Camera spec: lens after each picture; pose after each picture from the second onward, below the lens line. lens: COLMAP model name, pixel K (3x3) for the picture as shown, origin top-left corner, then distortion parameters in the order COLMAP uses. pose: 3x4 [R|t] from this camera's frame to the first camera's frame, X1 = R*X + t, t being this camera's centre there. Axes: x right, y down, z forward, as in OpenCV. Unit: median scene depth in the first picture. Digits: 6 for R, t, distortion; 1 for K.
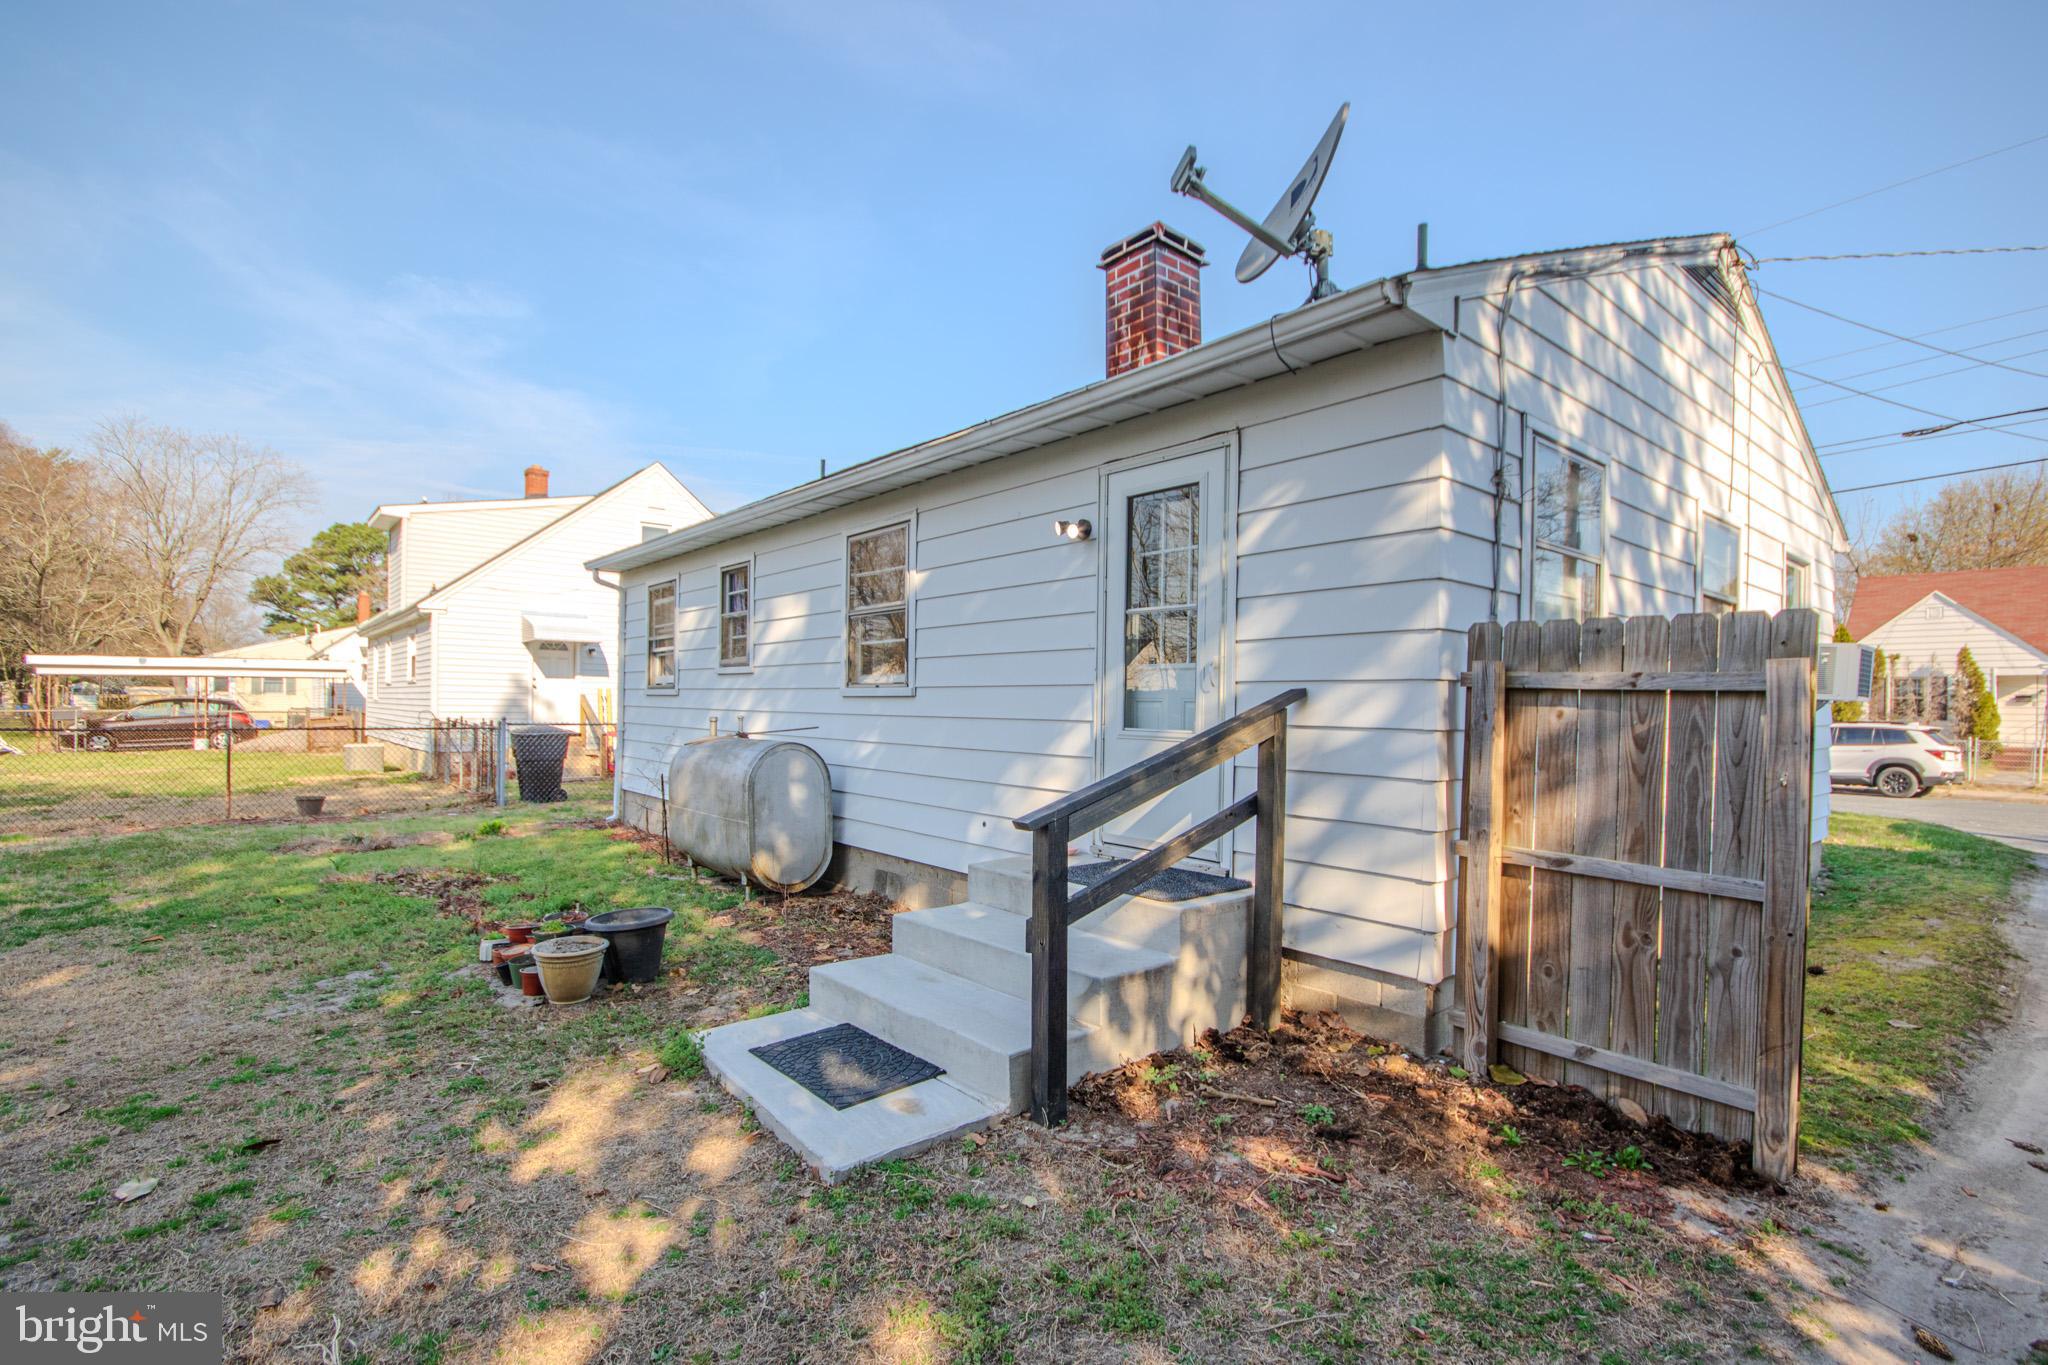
lens RADIAL K [[951.5, 0, 1024.5], [0, 951.5, 697.2], [0, 0, 1]] dist [0.001438, -0.007769]
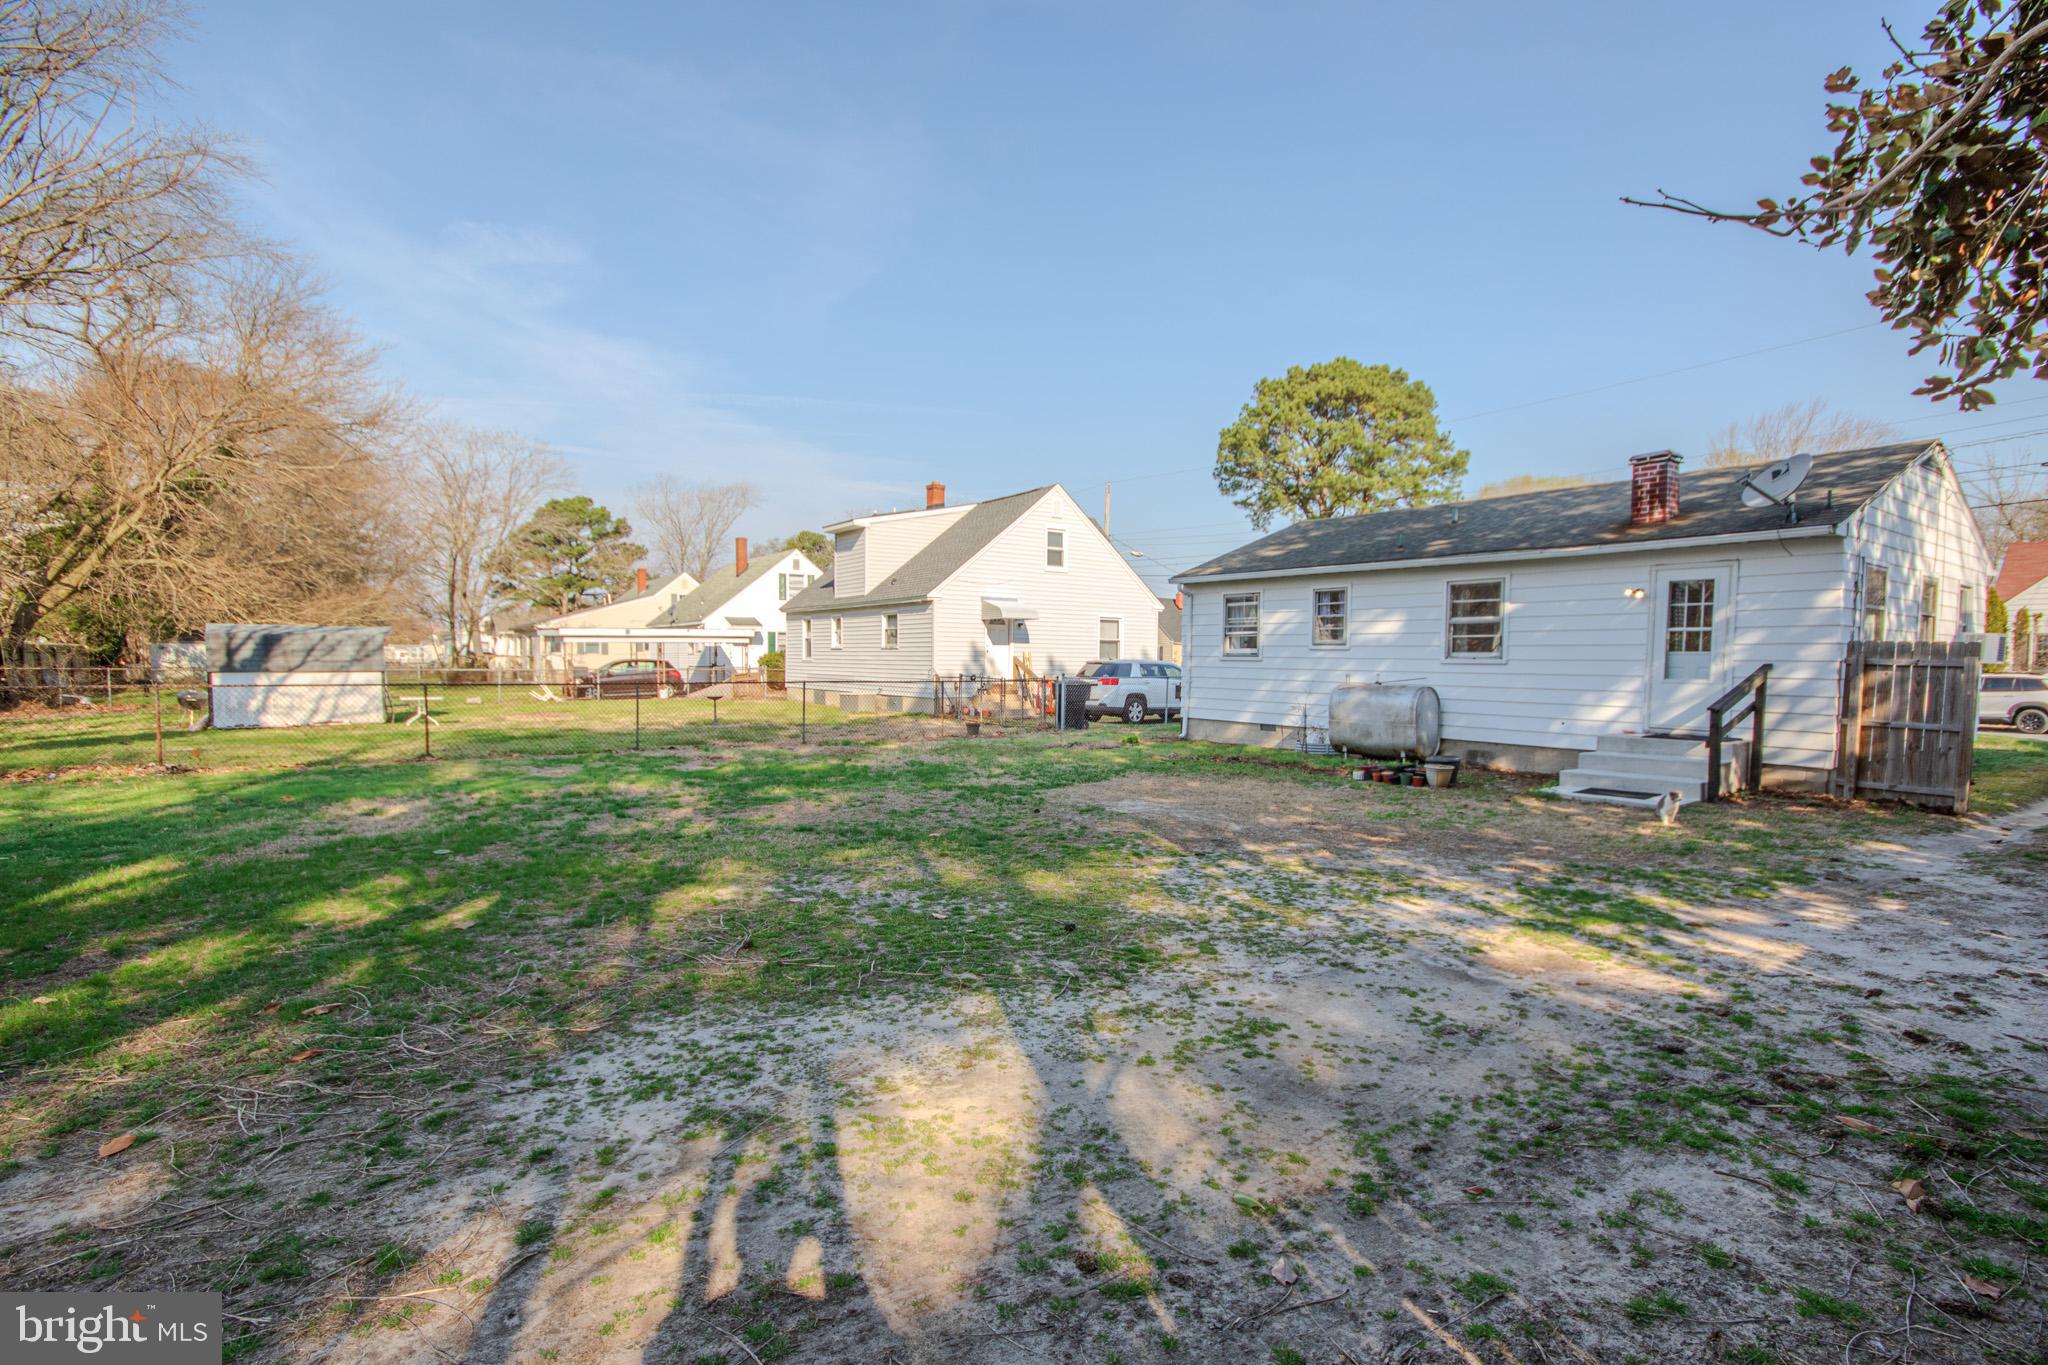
lens RADIAL K [[951.5, 0, 1031.6], [0, 951.5, 697.7], [0, 0, 1]] dist [0.001438, -0.007769]
pose [[0.996850, -0.001552, -0.079291, -1.214057], [0.005591, 0.998696, 0.050749, -0.047120], [0.079109, -0.051033, 0.995559, -1.405192]]
